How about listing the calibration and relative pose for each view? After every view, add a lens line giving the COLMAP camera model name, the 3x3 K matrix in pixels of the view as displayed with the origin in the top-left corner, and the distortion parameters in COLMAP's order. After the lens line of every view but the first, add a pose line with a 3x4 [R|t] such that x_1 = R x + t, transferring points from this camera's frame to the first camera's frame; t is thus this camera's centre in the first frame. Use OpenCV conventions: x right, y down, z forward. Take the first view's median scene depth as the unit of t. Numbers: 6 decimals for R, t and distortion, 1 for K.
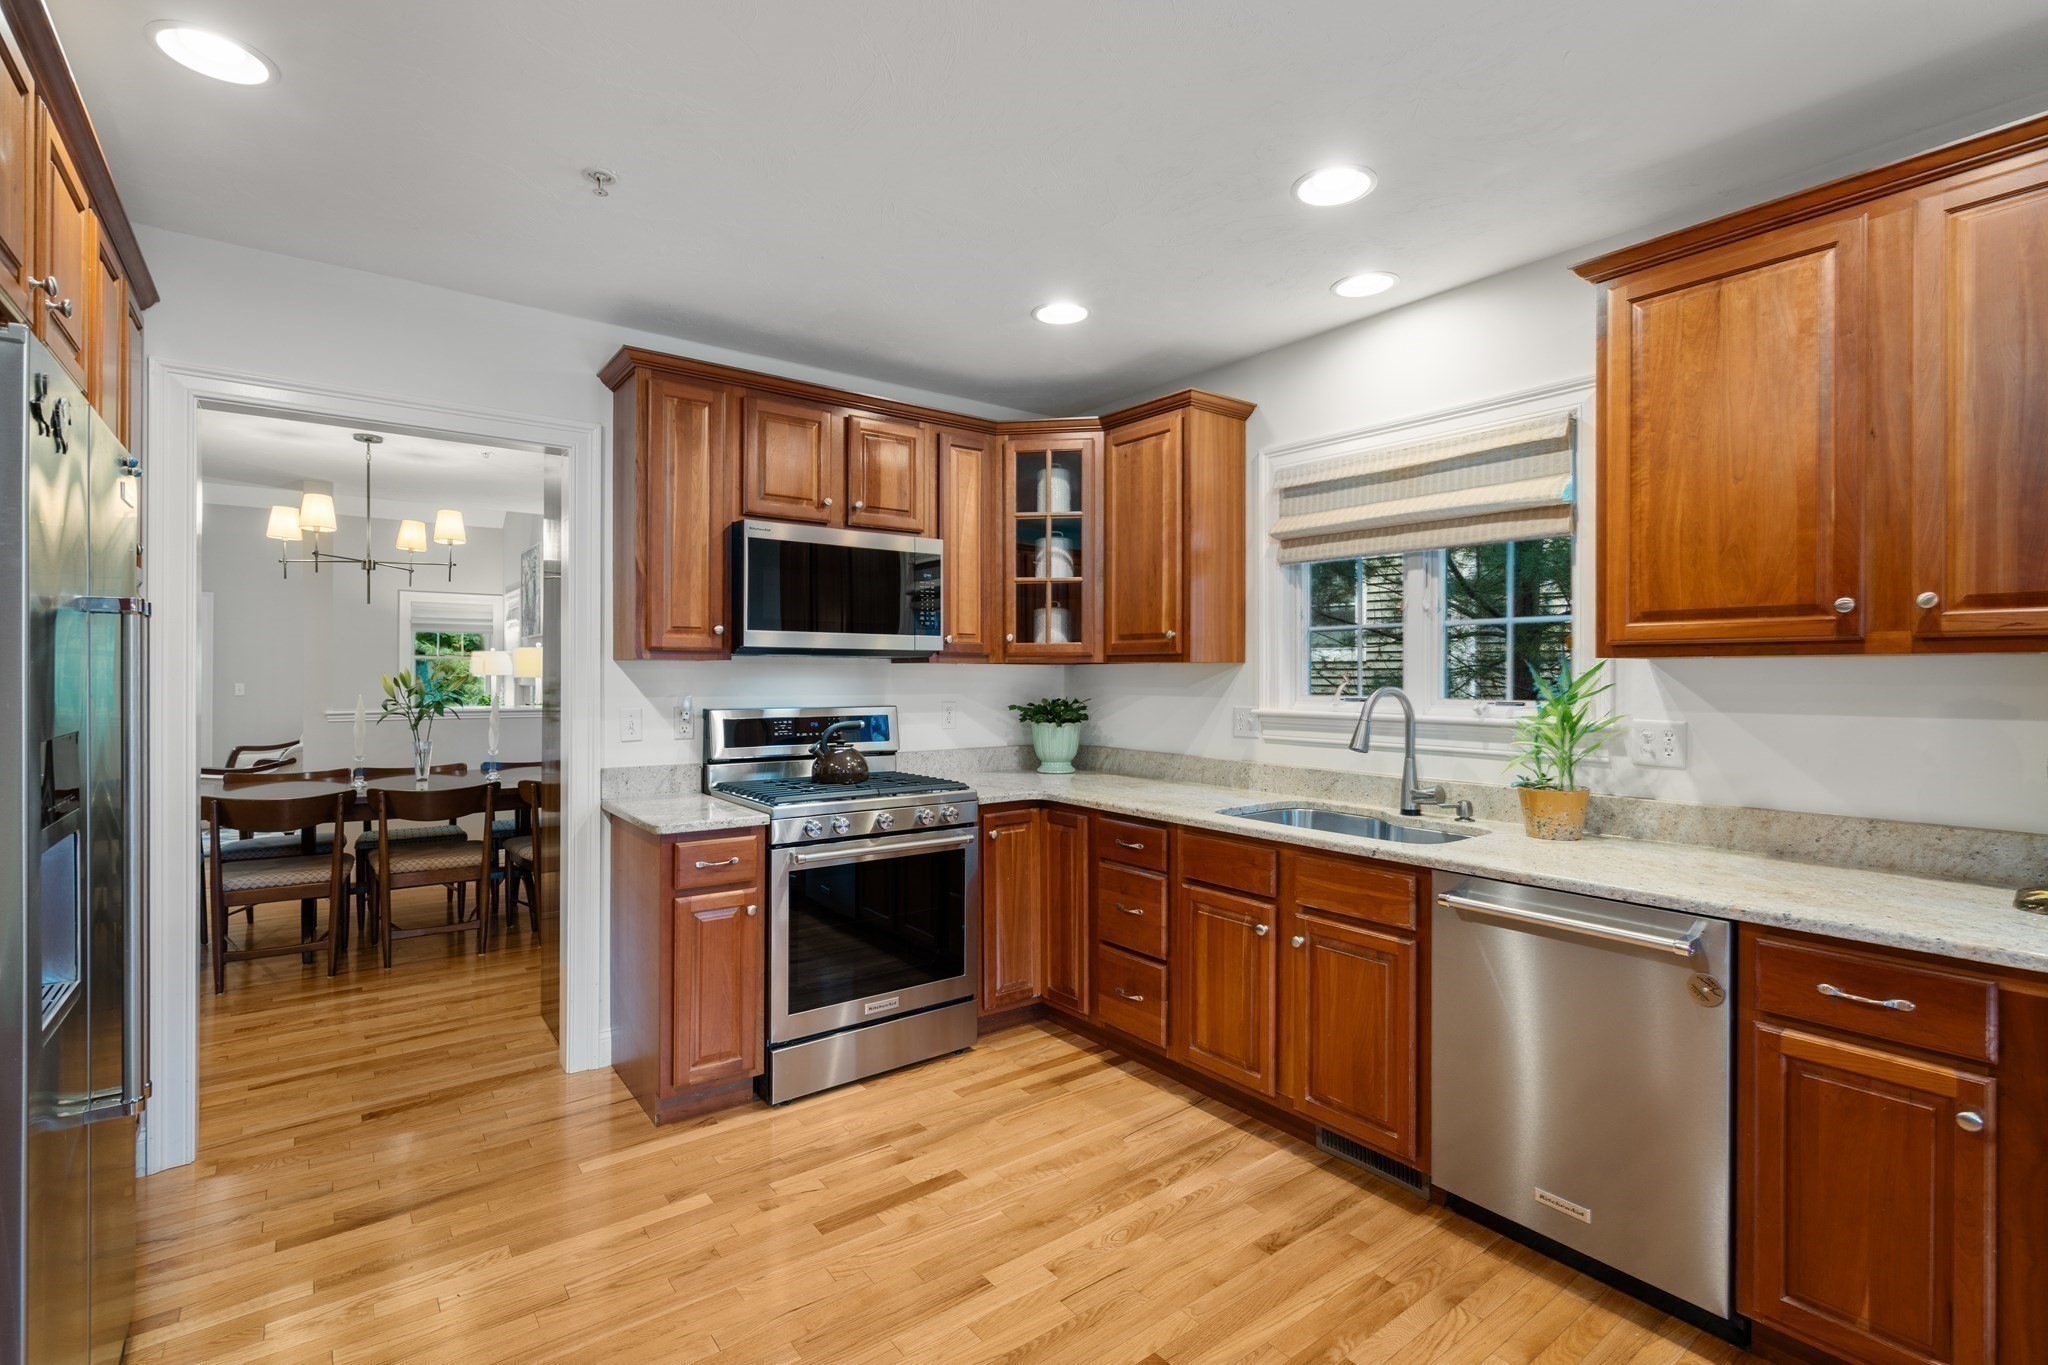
lens RADIAL K [[939.4, 0, 1023.1], [0, 939.4, 667.9], [0, 0, 1]] dist [0.000207, -0.000030]
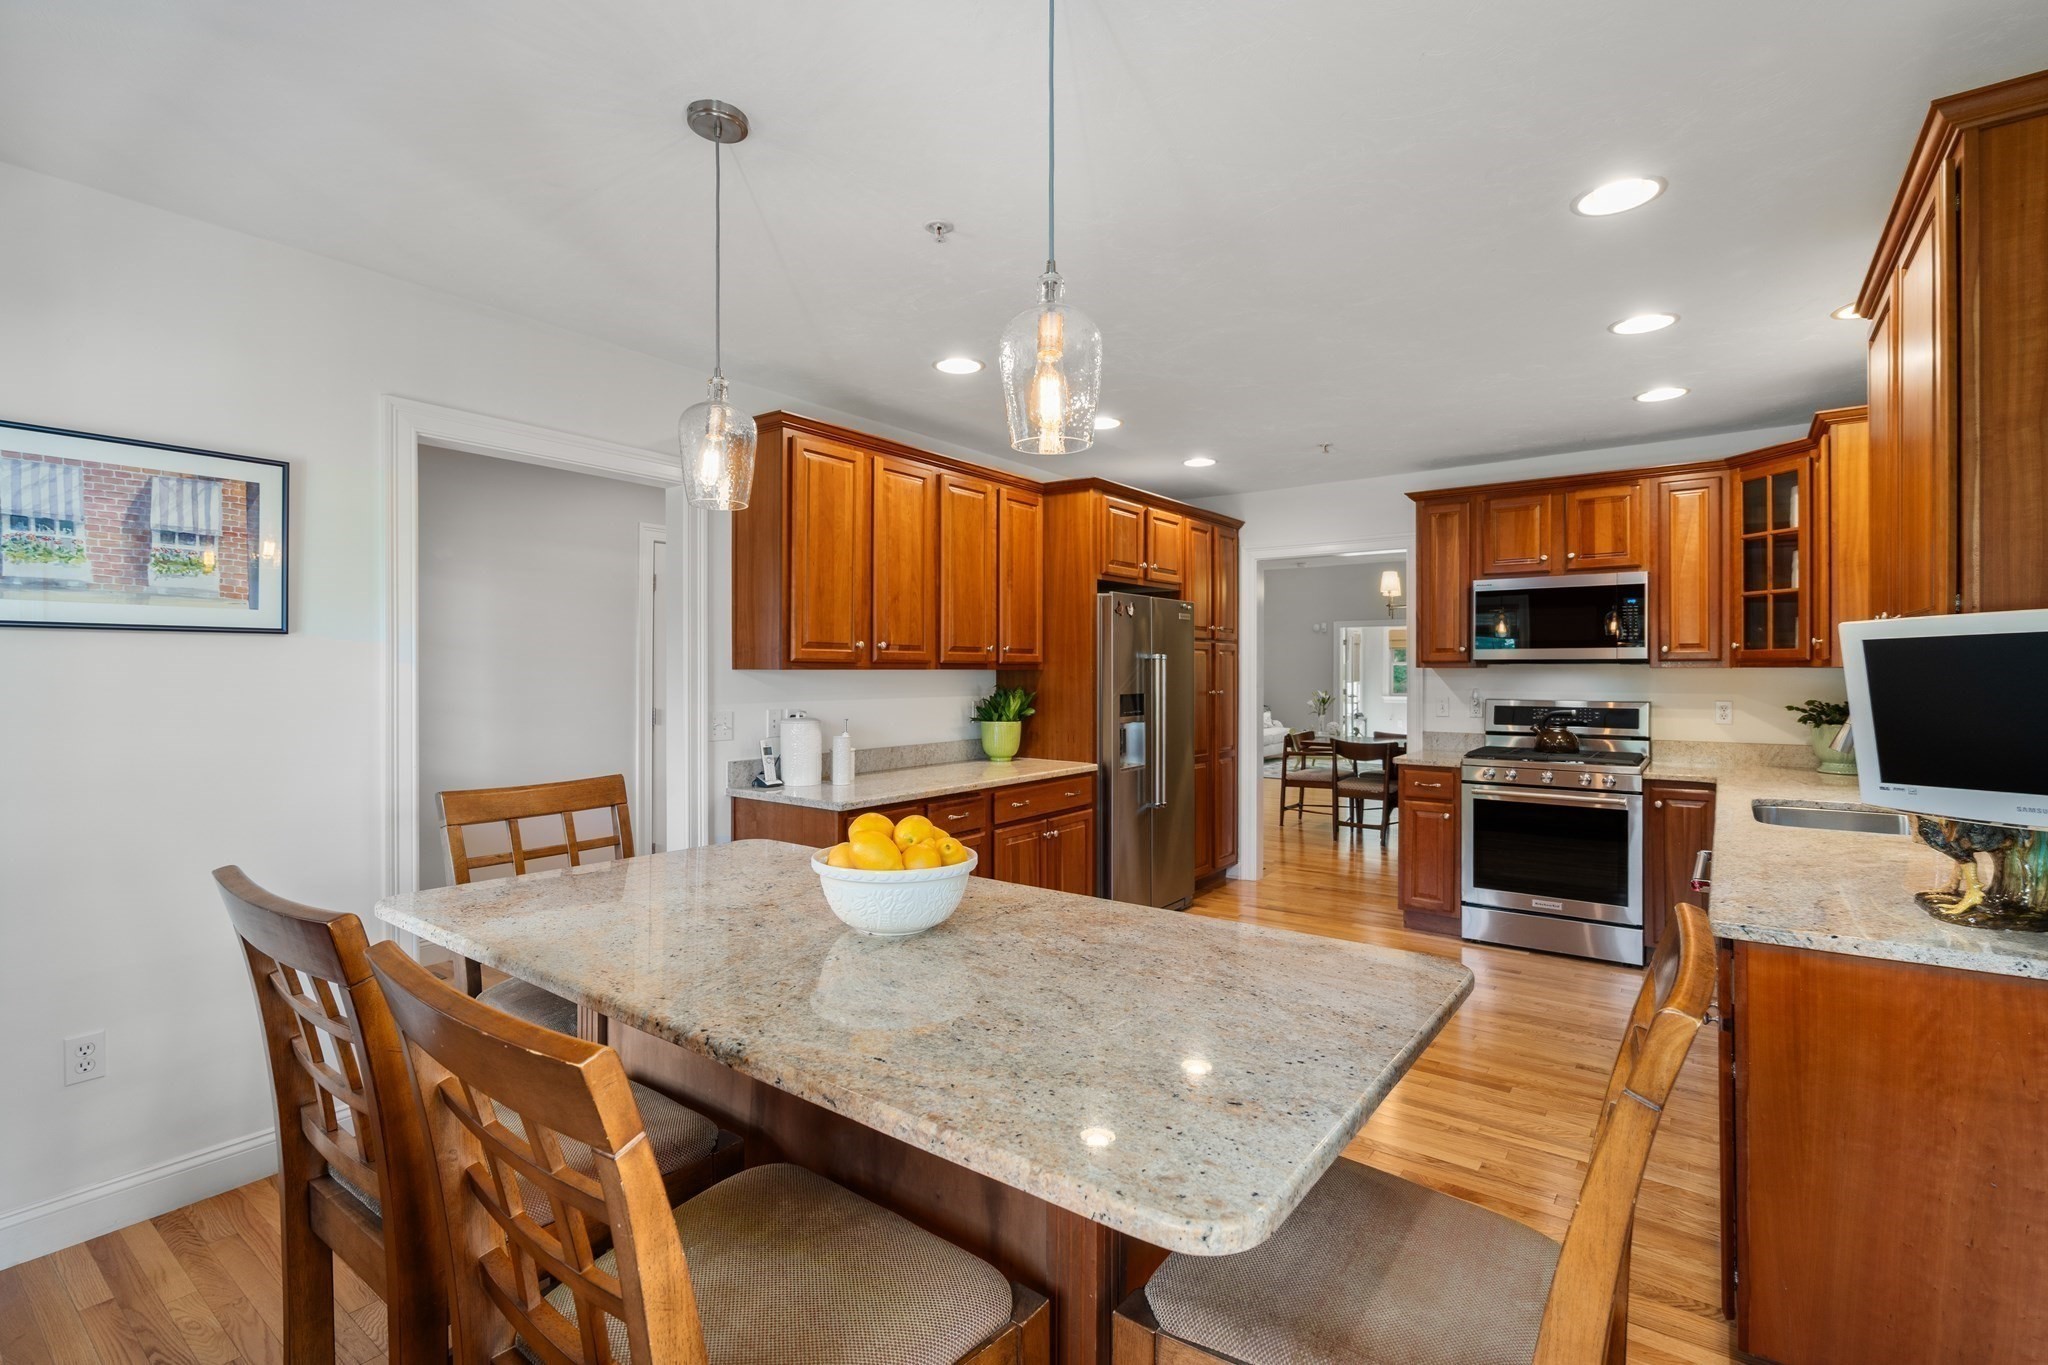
lens RADIAL K [[928.0, 0, 1020.6], [0, 928.0, 689.6], [0, 0, 1]] dist [-0.004997, 0.000477]
pose [[0.269053, 0.013253, -0.963034, 1.006067], [0.005769, 0.999865, 0.015372, -0.000849], [0.963108, -0.009691, 0.268940, -0.167828]]
